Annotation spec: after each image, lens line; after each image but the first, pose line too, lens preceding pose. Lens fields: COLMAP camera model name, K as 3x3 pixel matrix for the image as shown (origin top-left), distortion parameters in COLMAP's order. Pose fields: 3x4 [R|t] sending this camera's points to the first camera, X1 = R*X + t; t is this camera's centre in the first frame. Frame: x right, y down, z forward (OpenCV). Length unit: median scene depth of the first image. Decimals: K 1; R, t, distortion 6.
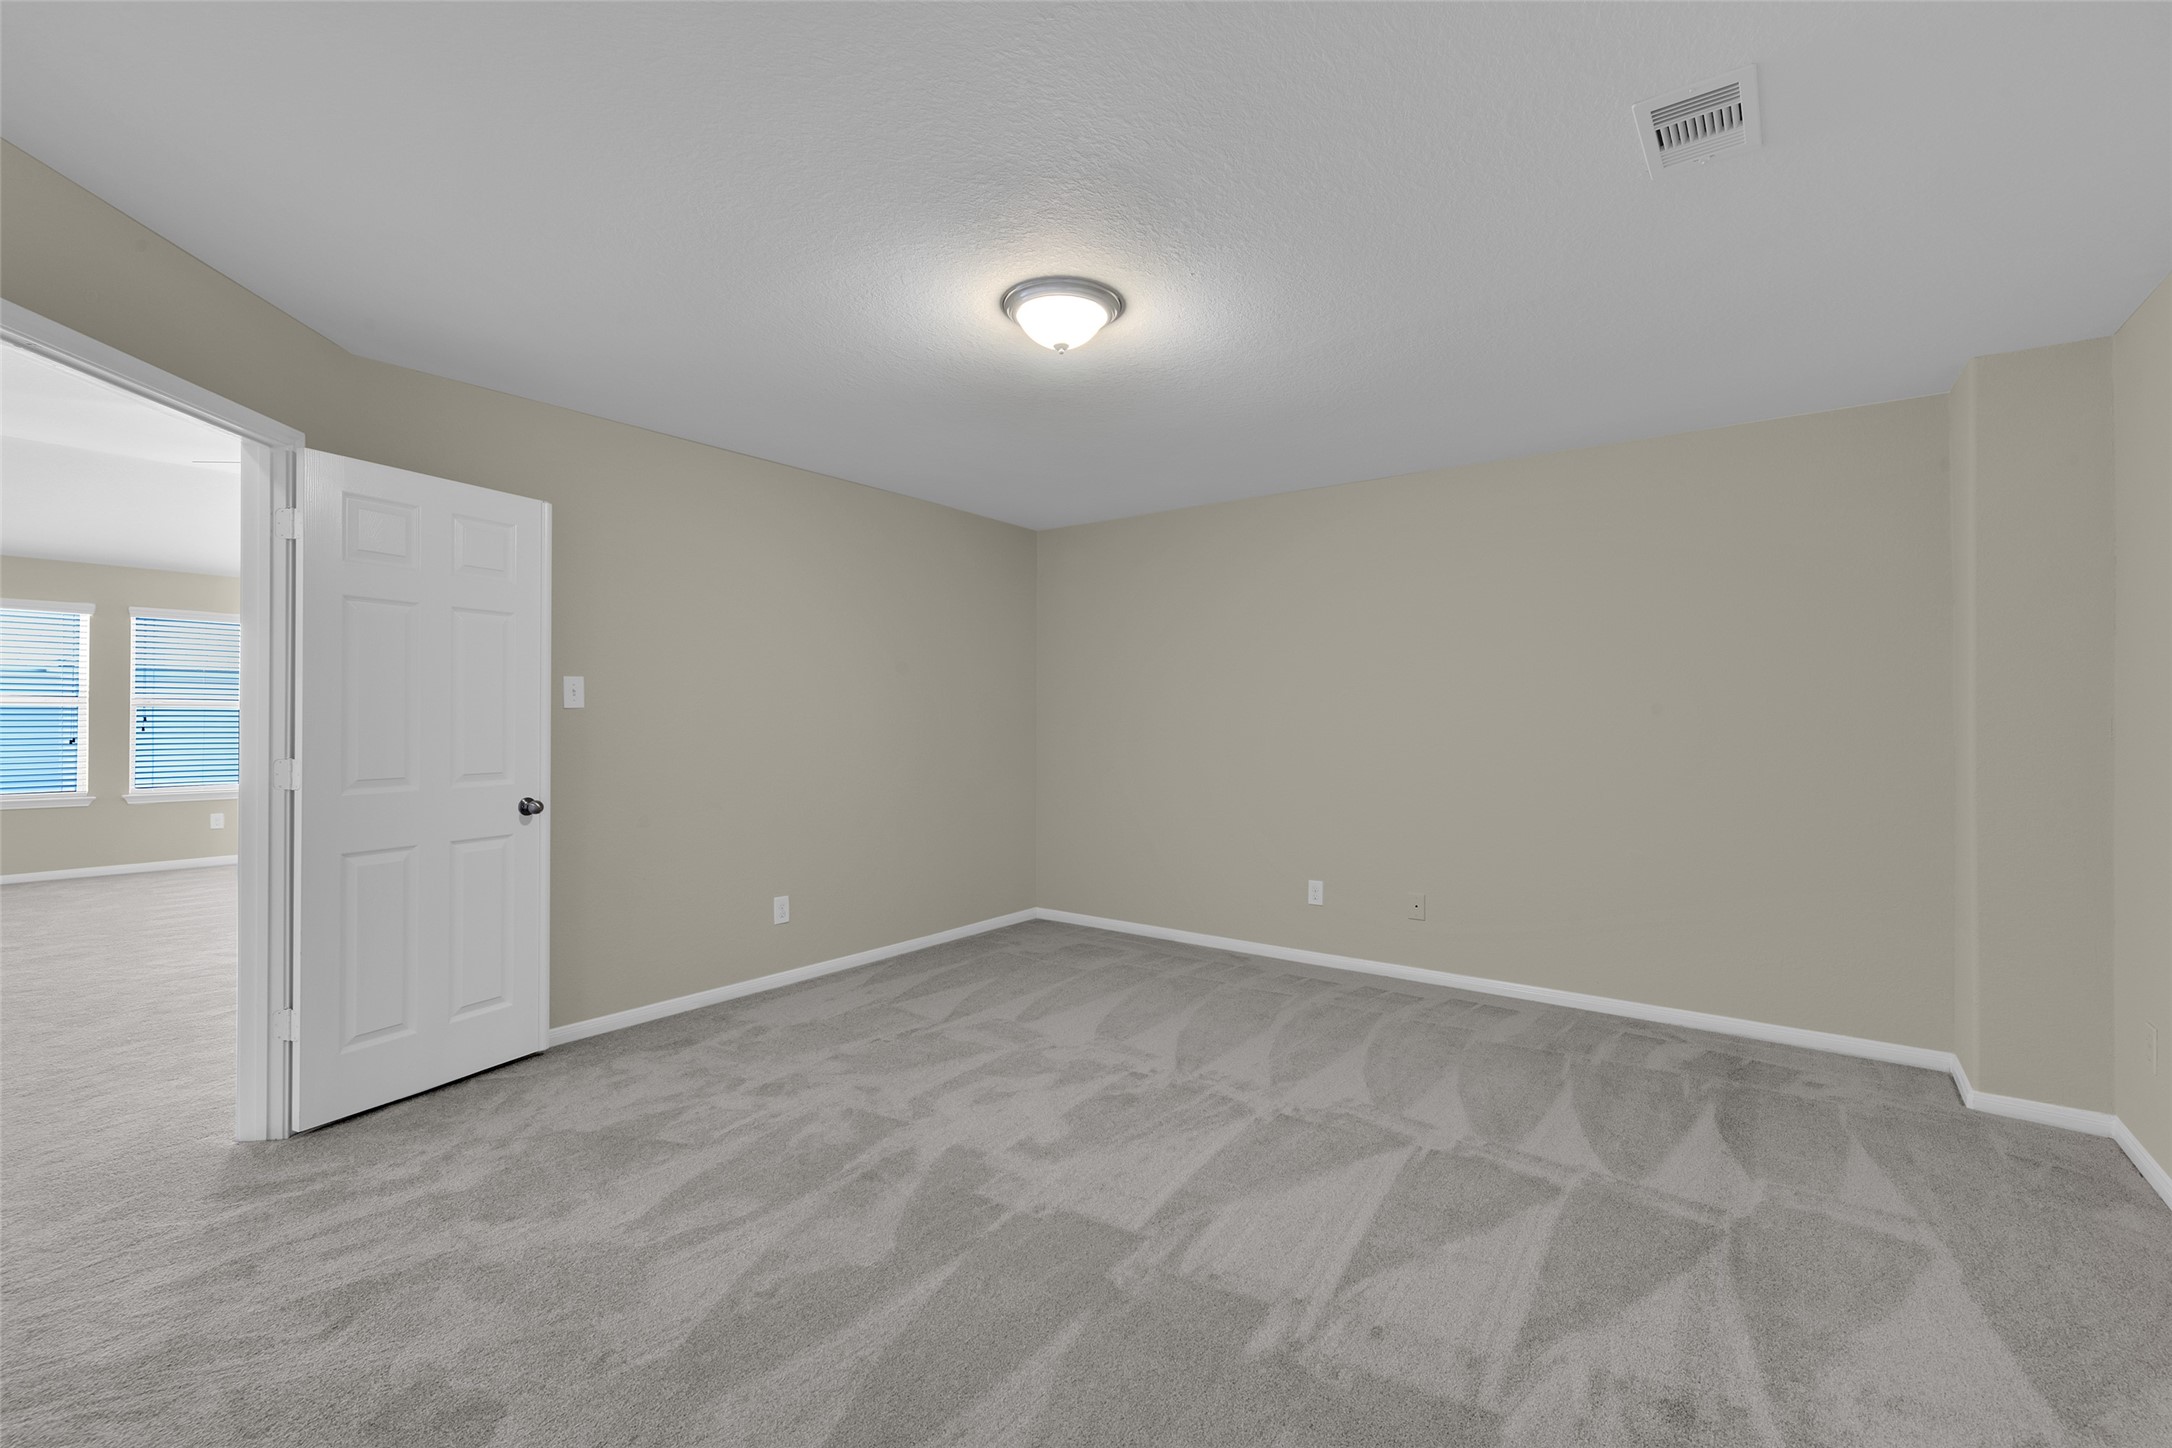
lens RADIAL K [[941.4, 0, 1077.1], [0, 941.4, 722.1], [0, 0, 1]] dist [0.005500, -0.000019]
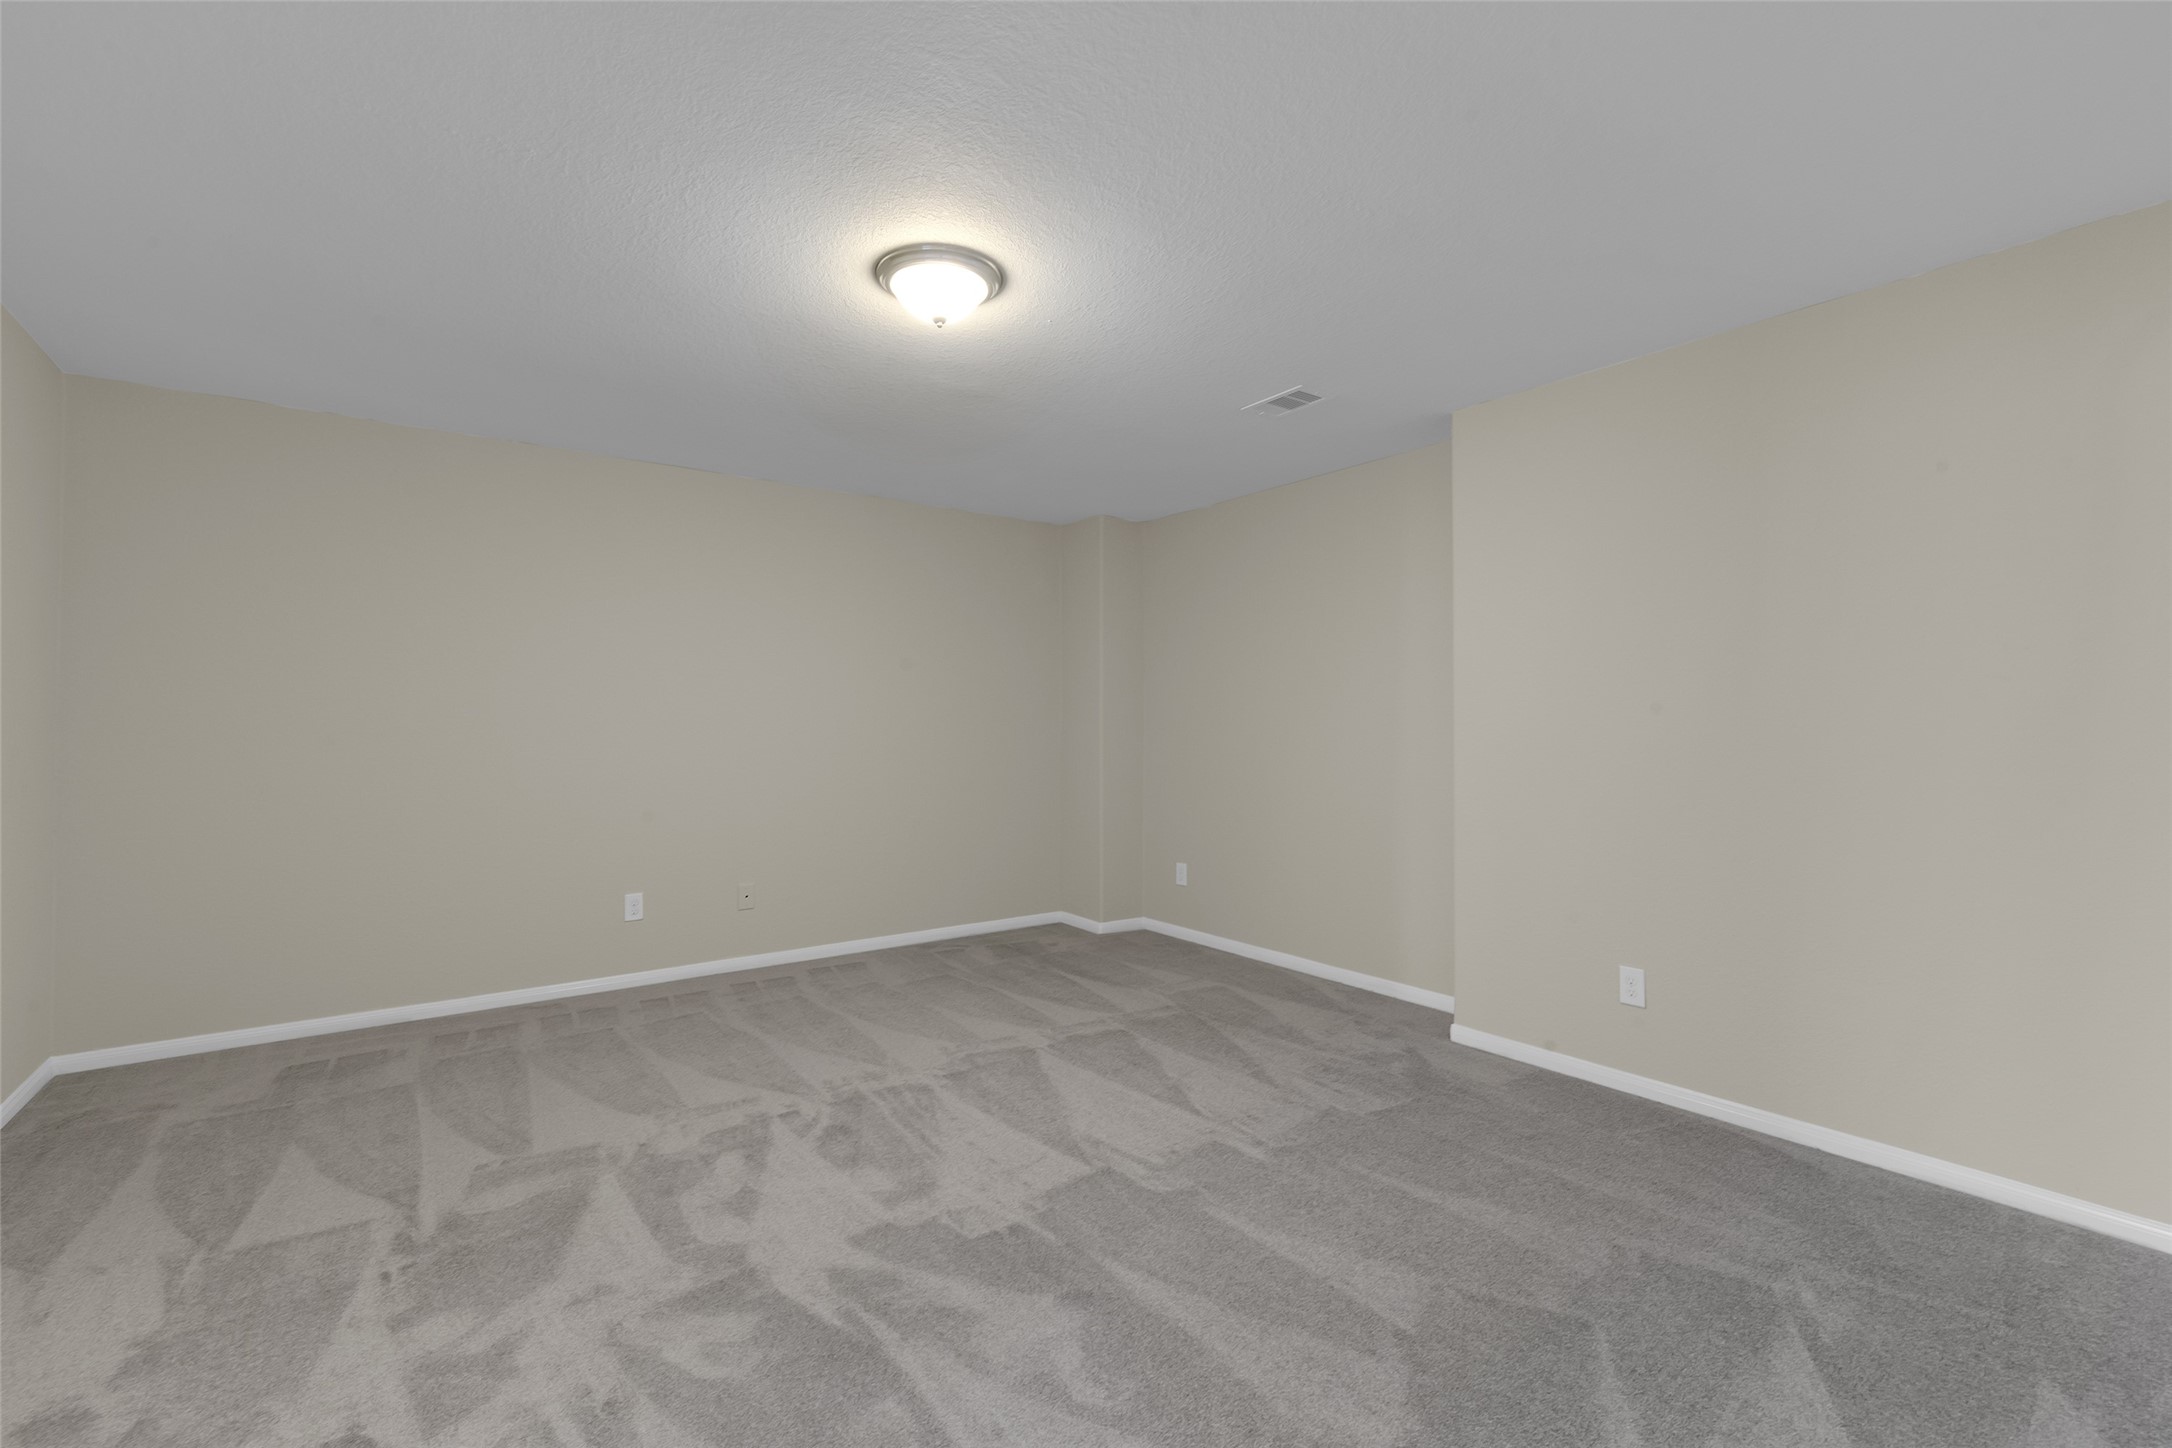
lens RADIAL K [[941.4, 0, 1076.5], [0, 941.4, 725.8], [0, 0, 1]] dist [0.005500, -0.000019]
pose [[0.273476, -0.006790, 0.961855, -0.788956], [-0.009805, 0.999903, 0.009847, -0.010067], [-0.961829, -0.012124, 0.273383, 0.535936]]
